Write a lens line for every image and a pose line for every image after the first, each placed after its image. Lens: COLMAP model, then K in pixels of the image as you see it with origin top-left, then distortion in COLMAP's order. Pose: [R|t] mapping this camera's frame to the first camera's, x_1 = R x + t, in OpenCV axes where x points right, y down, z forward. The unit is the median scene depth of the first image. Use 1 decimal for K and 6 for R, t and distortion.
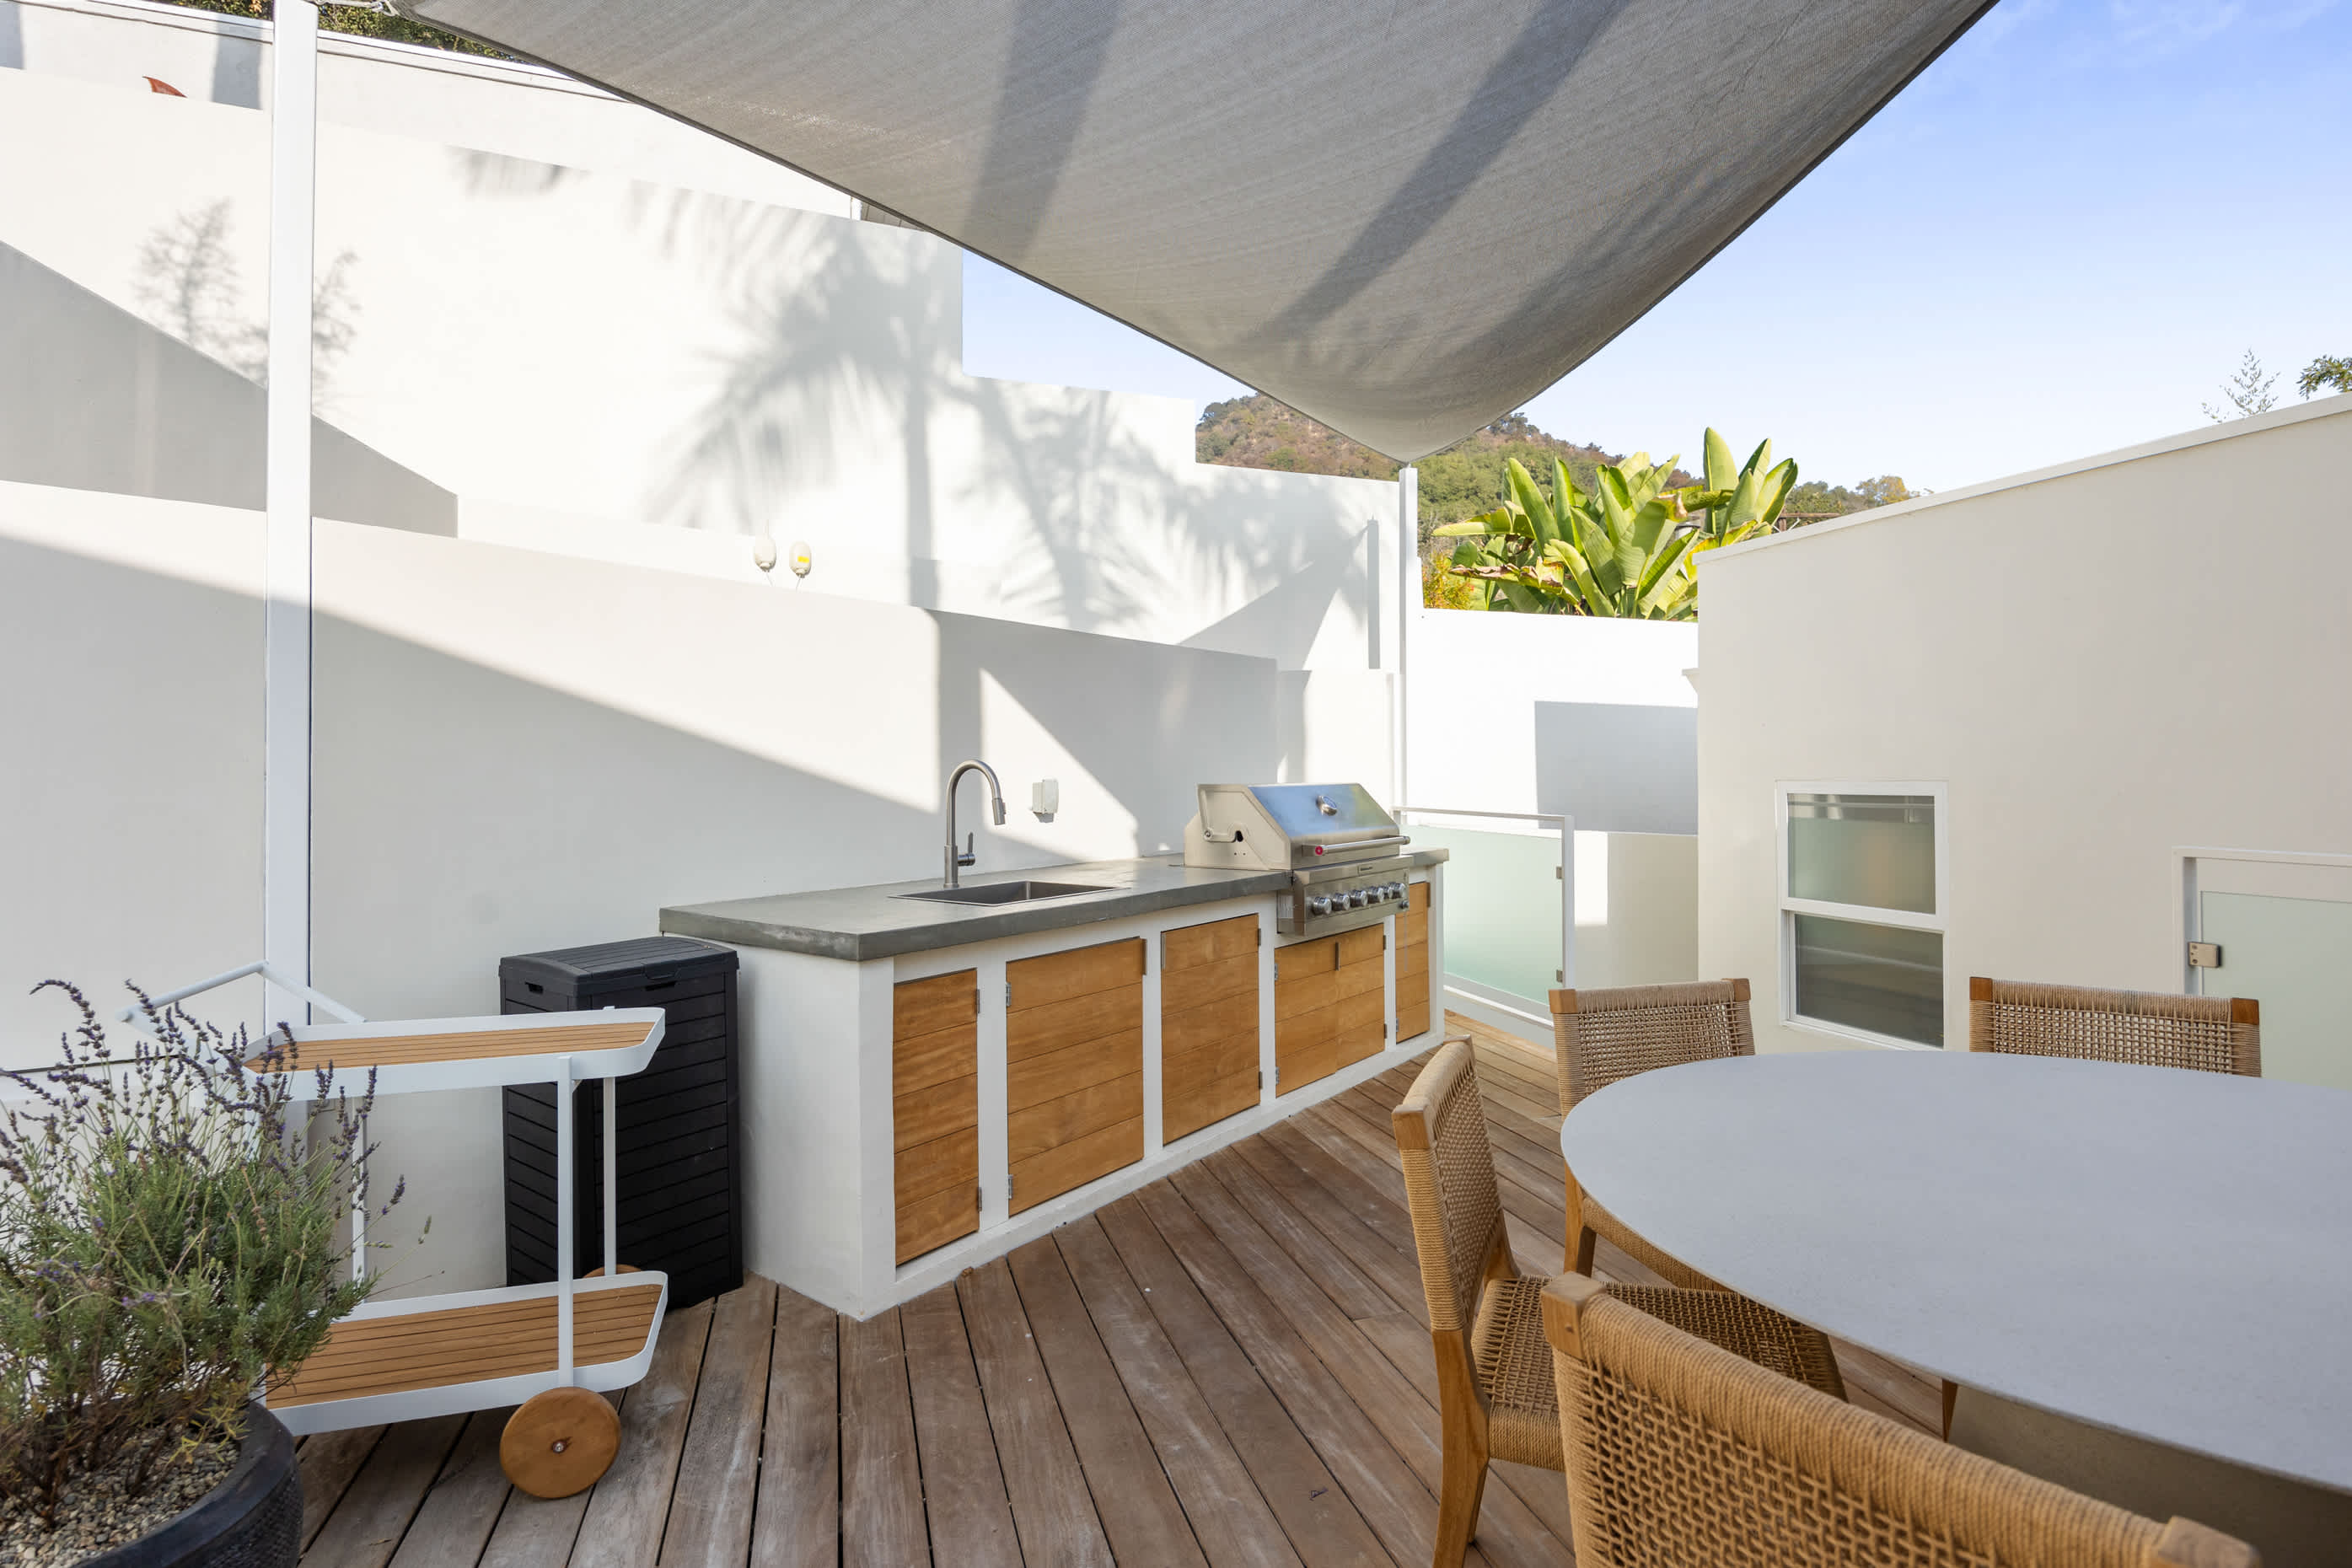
lens RADIAL K [[1154.7, 0, 1176.0], [0, 1154.7, 784.0], [0, 0, 1]] dist [-0.001851, 0.000486]
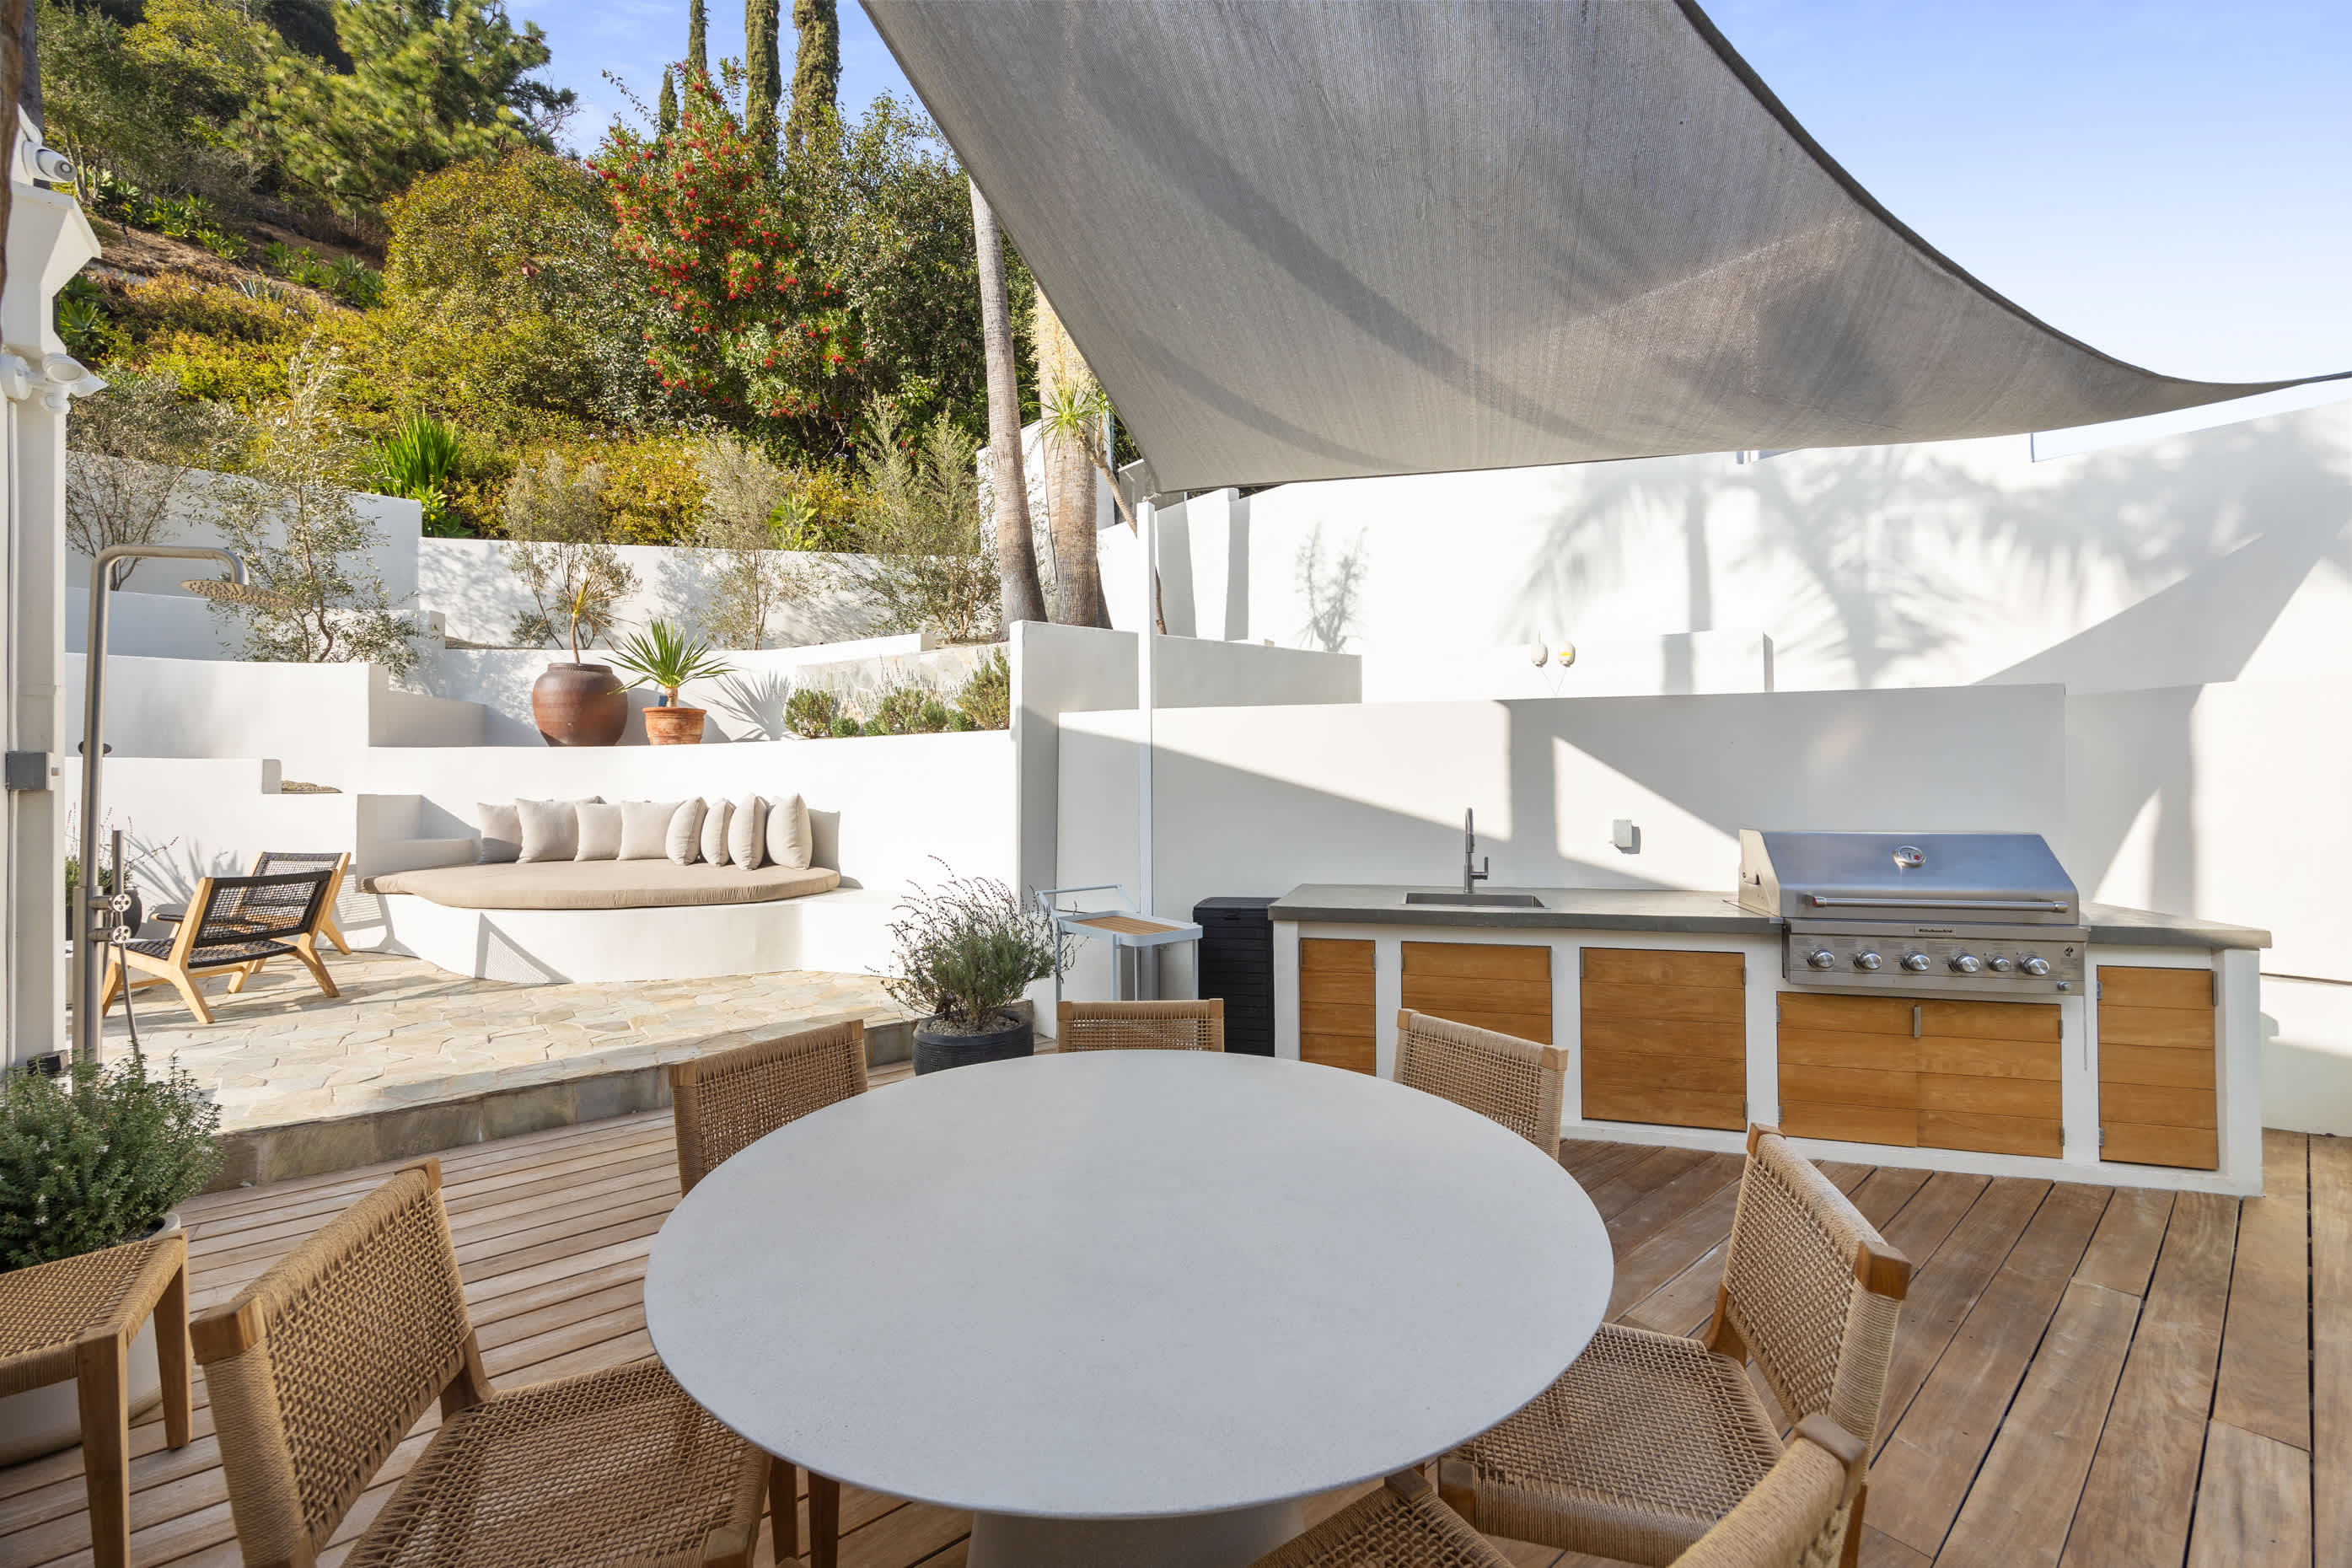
lens RADIAL K [[898.4, 0, 1168.1], [0, 898.4, 790.8], [0, 0, 1]] dist [-0.000584, -0.000224]
pose [[0.359108, 0.007009, -0.933270, 0.517167], [-0.004169, 0.999974, 0.005905, -0.032447], [0.933287, 0.001770, 0.359128, 0.160599]]
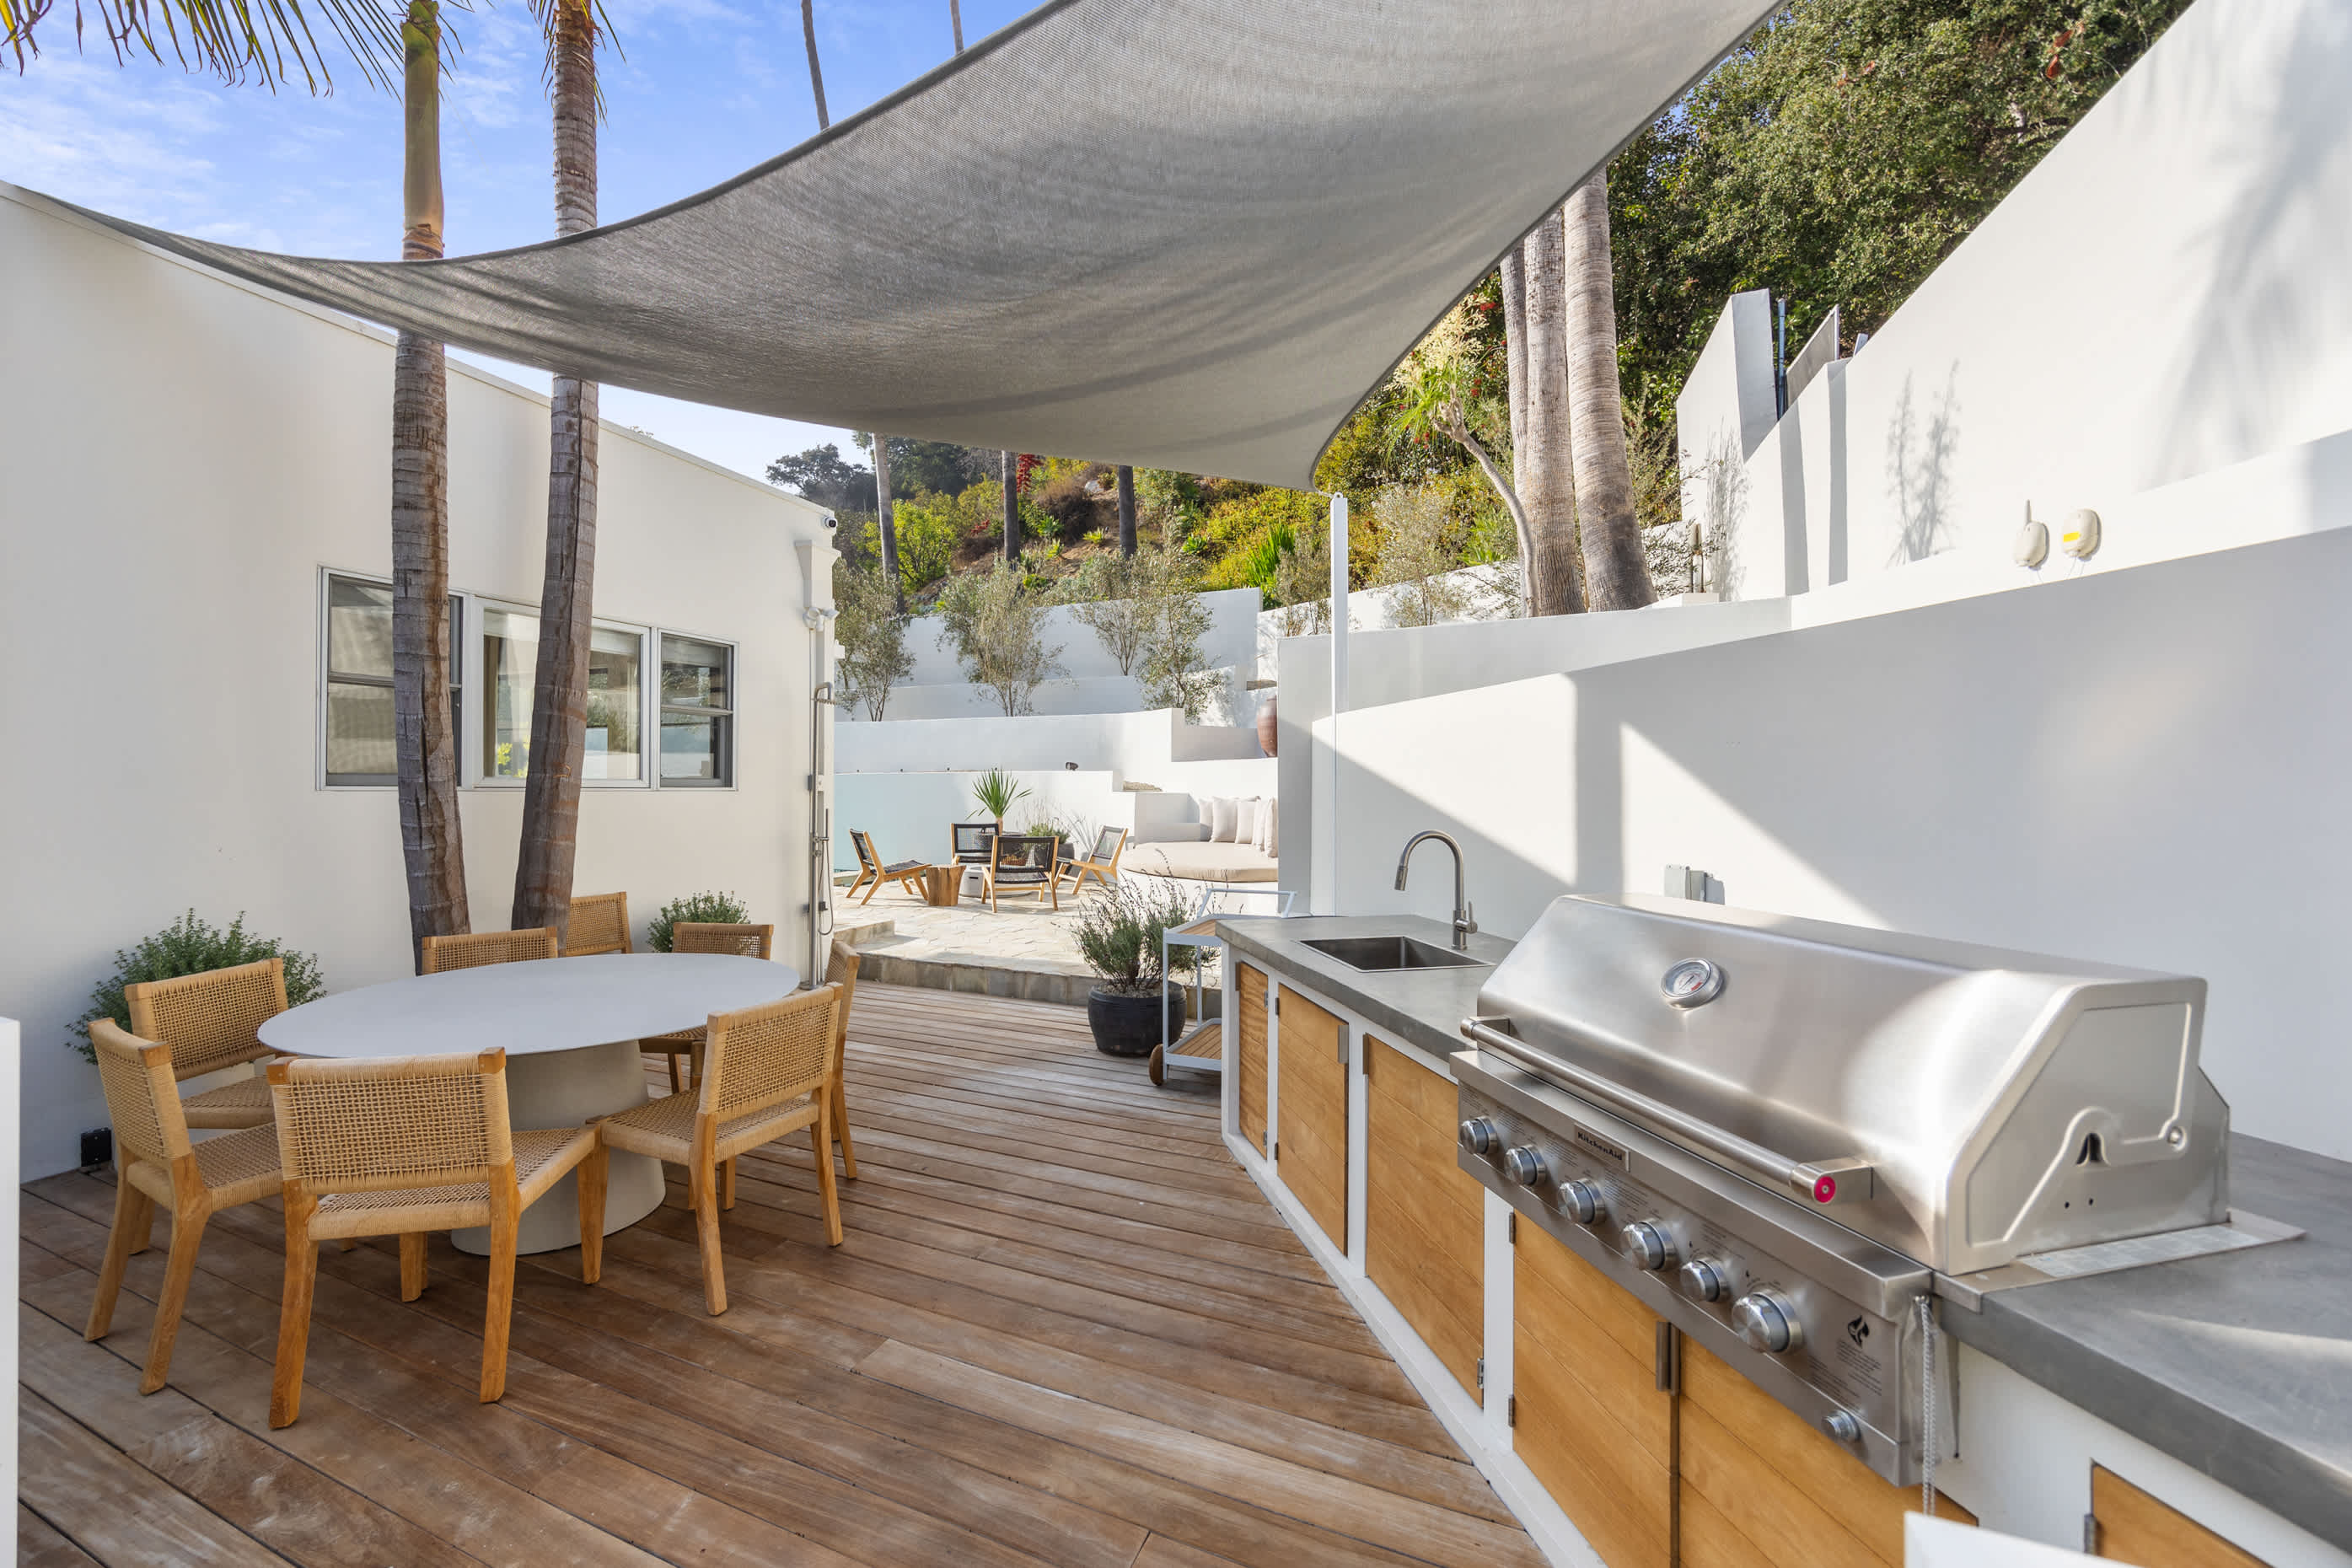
lens RADIAL K [[898.4, 0, 1168.1], [0, 898.4, 790.8], [0, 0, 1]] dist [-0.000584, -0.000224]
pose [[-0.645944, 0.005533, -0.763365, 0.427963], [-0.006227, 0.999902, 0.012516, -0.045303], [0.763360, 0.012838, -0.645846, 0.930399]]
